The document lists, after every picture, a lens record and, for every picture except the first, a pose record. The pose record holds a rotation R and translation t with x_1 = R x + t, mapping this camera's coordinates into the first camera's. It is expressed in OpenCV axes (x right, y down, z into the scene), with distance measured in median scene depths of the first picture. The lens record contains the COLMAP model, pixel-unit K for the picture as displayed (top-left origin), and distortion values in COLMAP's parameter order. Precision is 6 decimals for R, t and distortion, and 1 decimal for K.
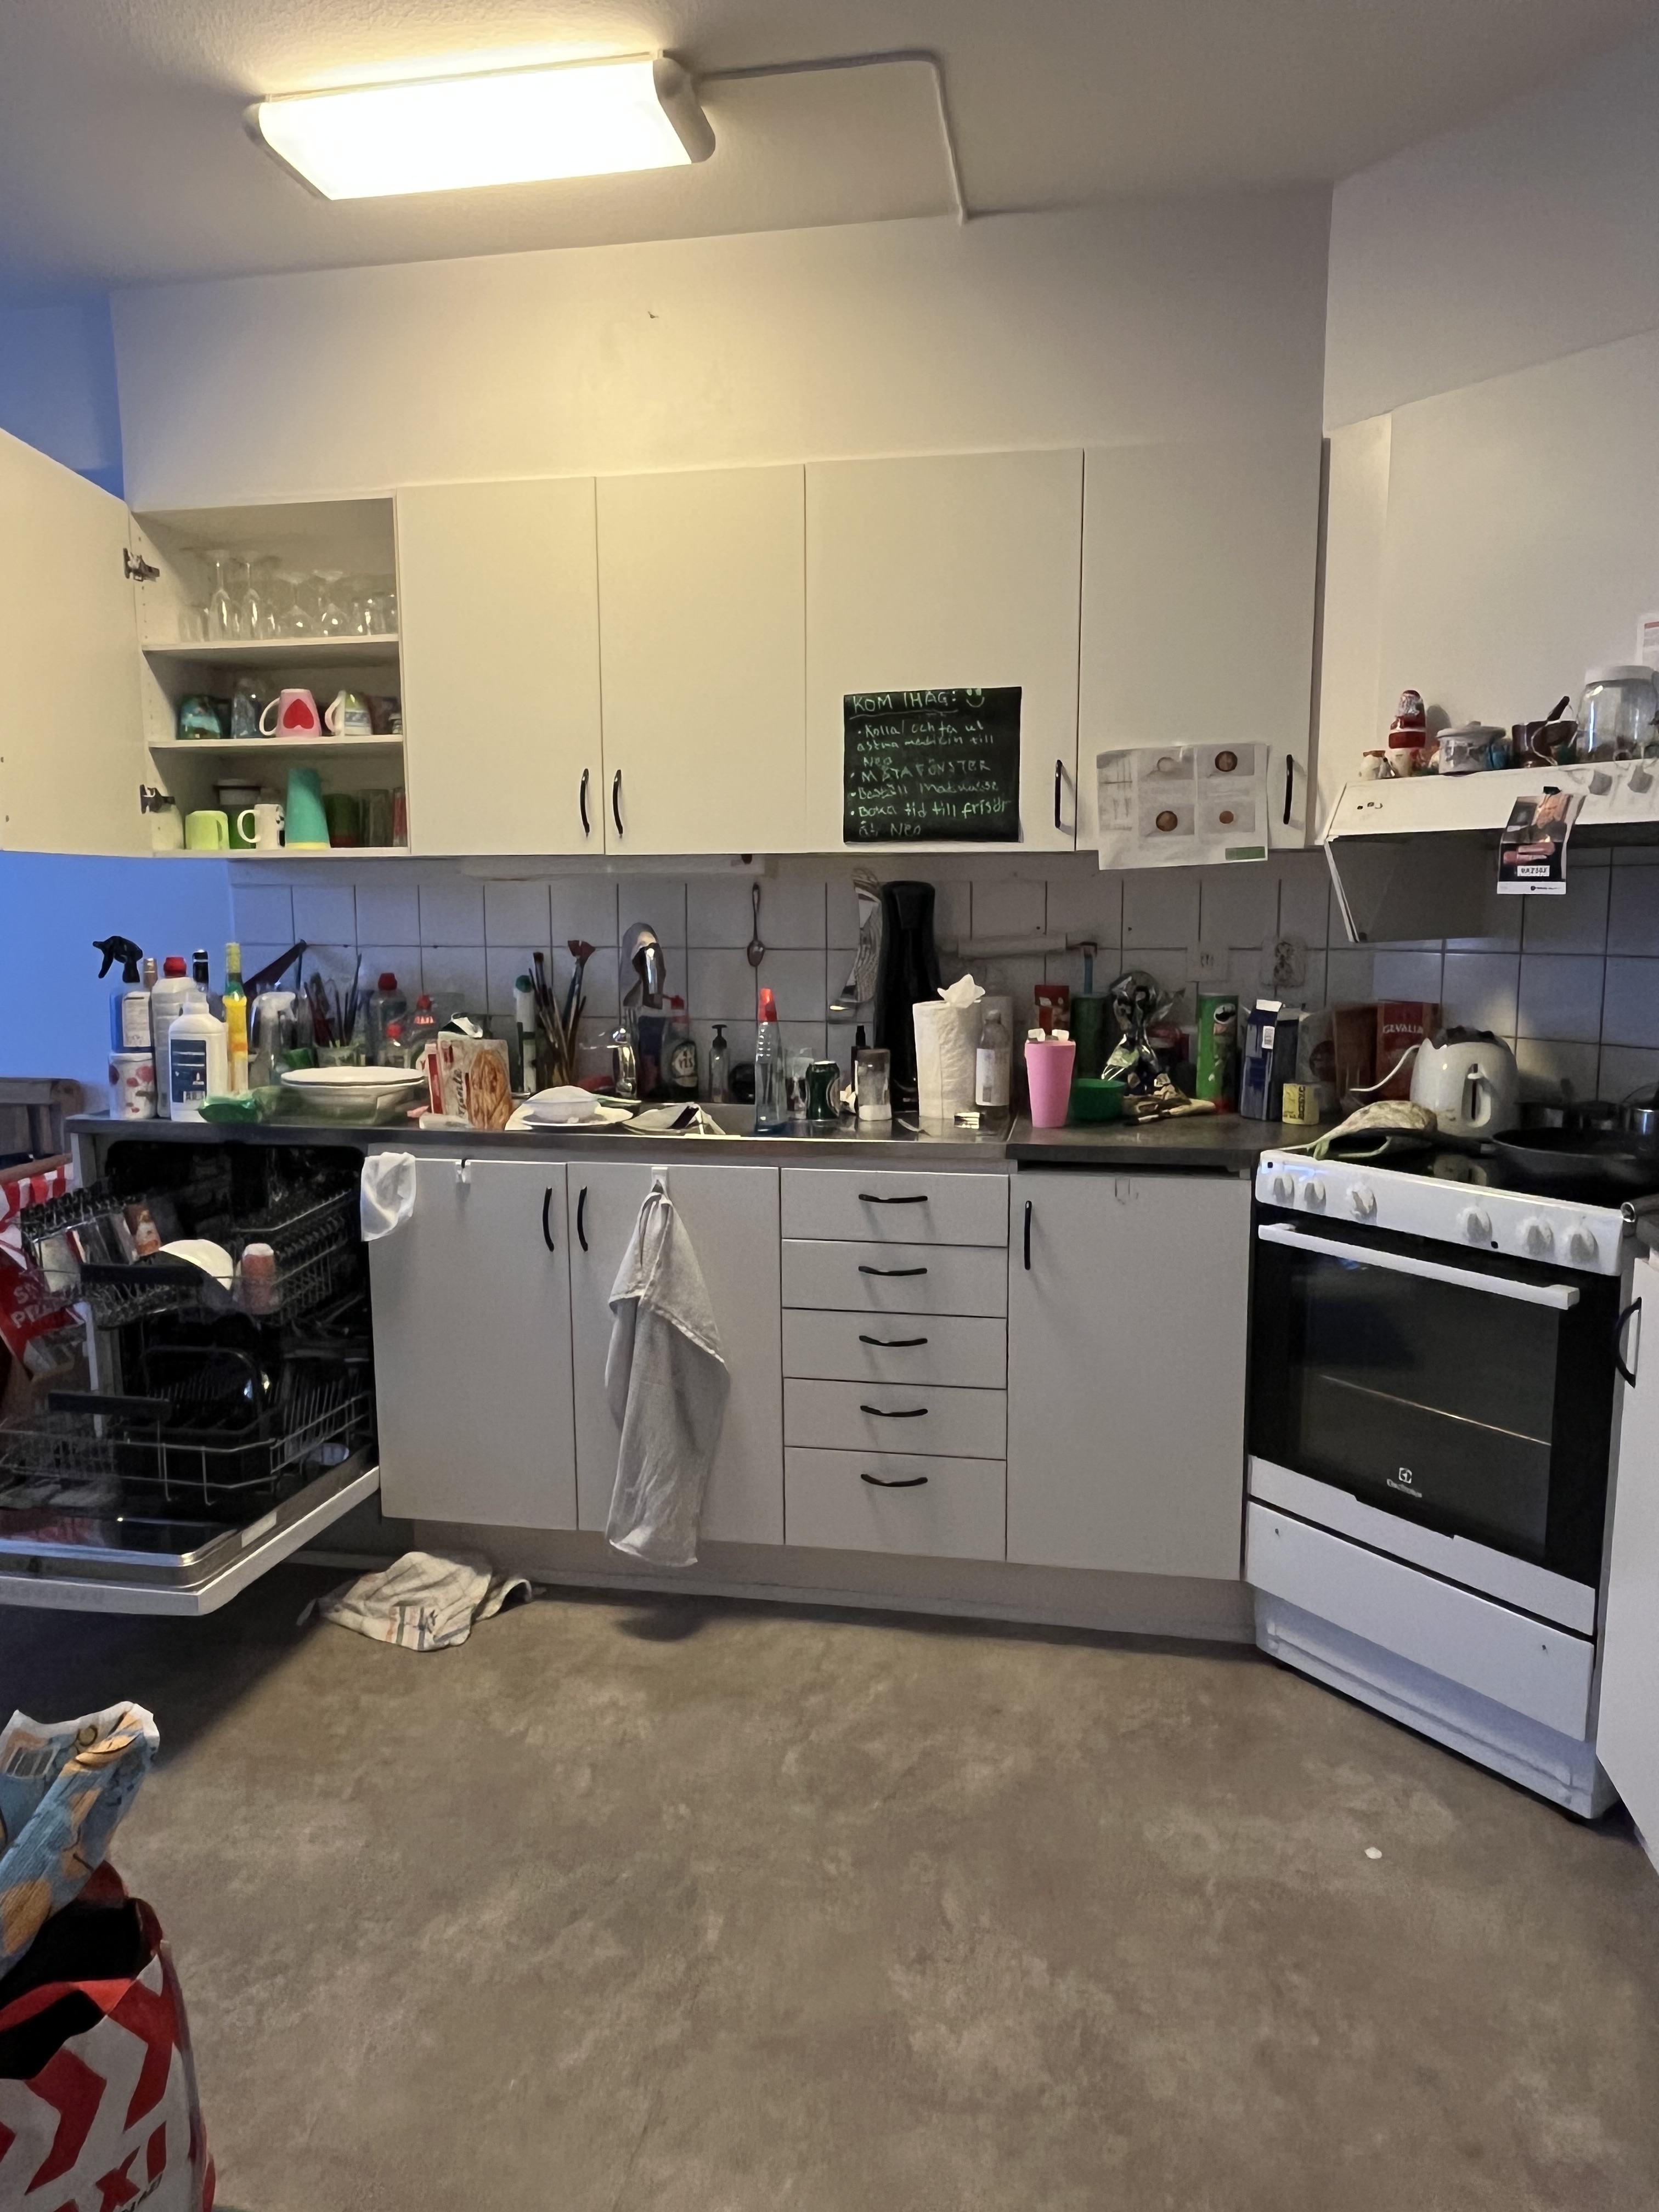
lens RADIAL K [[1432.3, 0, 829.5], [0, 1432.3, 1106.0], [0, 0, 1]] dist [0.005483, -0.018305]
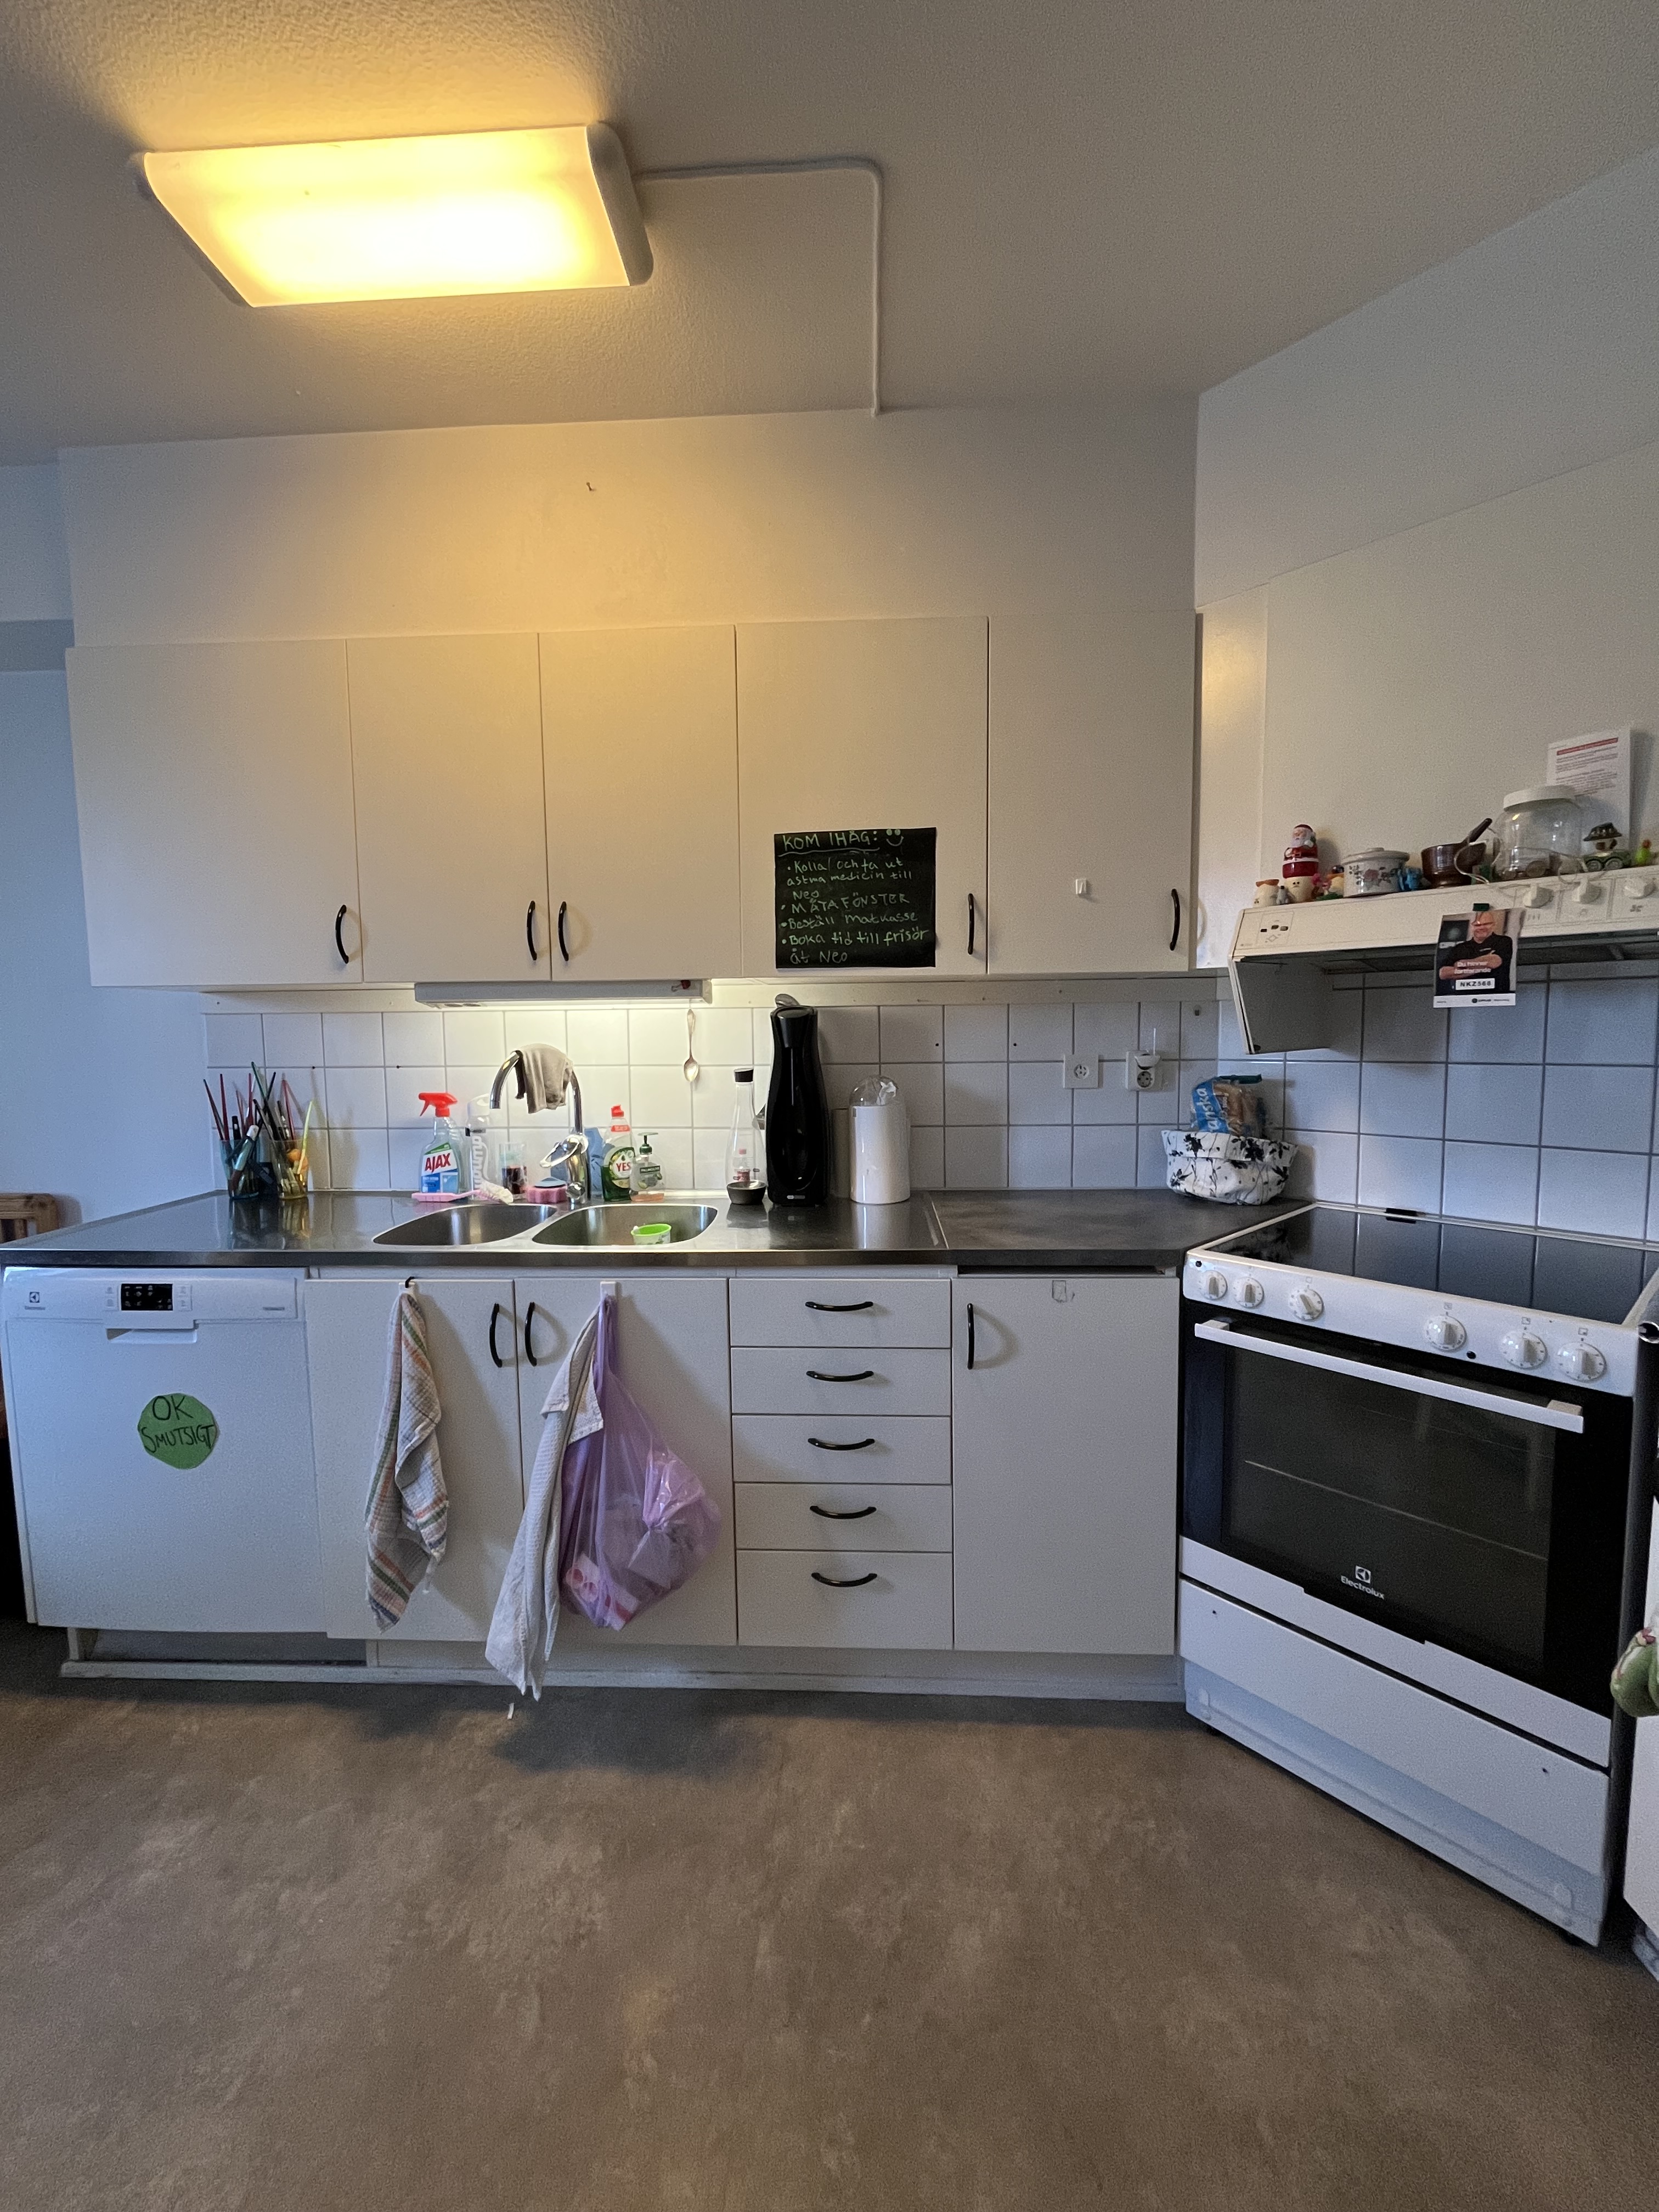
lens RADIAL K [[903.1, 0, 829.5], [0, 903.1, 1106.0], [0, 0, 1]] dist [-0.000799, -0.000073]
pose [[0.991371, -0.019703, 0.129595, -0.047031], [0.027125, 0.998076, -0.055750, -0.045518], [-0.128247, 0.058784, 0.989998, 0.366541]]
